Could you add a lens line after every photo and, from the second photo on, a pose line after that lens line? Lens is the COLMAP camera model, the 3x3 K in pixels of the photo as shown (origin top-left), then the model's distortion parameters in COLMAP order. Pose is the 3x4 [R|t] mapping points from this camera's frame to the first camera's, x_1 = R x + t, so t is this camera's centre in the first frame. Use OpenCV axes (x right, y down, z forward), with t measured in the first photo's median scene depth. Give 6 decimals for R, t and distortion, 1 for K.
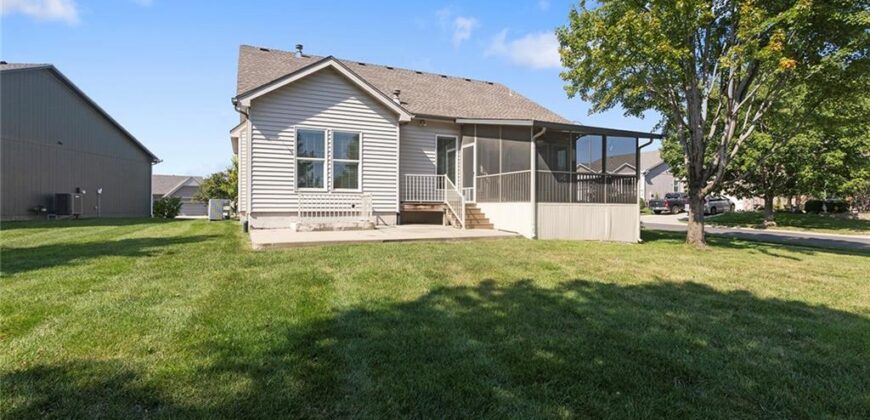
lens RADIAL K [[416.4, 0, 429.3], [0, 416.4, 205.3], [0, 0, 1]] dist [0.005234, 0.000482]
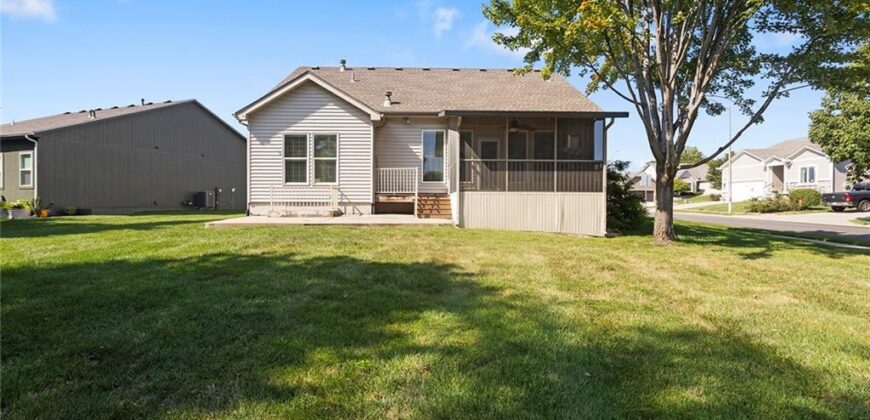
lens RADIAL K [[423.4, 0, 435.0], [0, 423.4, 210.0], [0, 0, 1]] dist [-0.002009, -0.000213]
pose [[0.917322, 0.003534, -0.398131, 0.545505], [0.001583, 0.999920, 0.012522, 0.022531], [0.398144, -0.012117, 0.917243, 0.030733]]
